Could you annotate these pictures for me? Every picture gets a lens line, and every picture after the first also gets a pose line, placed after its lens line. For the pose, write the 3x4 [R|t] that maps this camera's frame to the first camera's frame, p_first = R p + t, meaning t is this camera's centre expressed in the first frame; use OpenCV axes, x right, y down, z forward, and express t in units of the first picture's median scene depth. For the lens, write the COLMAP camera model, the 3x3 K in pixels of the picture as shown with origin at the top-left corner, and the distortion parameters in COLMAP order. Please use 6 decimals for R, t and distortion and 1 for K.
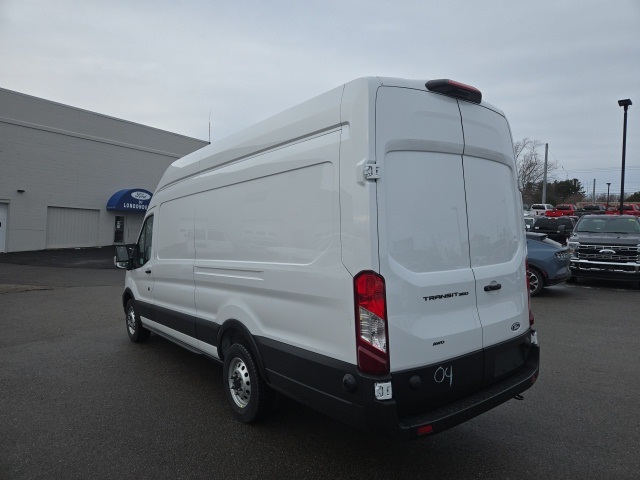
lens RADIAL K [[440.4, 0, 320.0], [0, 440.4, 240.0], [0, 0, 1]] dist [0.026664, 0.000431]
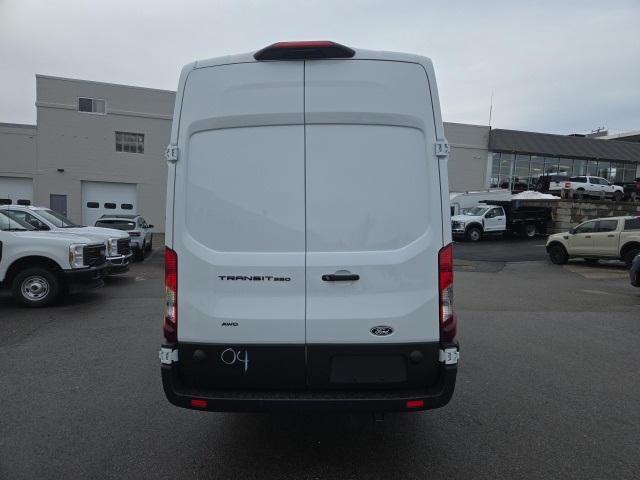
lens RADIAL K [[440.4, 0, 320.0], [0, 440.4, 240.0], [0, 0, 1]] dist [0.026664, 0.000431]
pose [[0.758365, 0.046311, -0.650183, 0.966867], [-0.023821, 0.998776, 0.043355, -0.000472], [0.651395, -0.017391, 0.758540, 0.360586]]
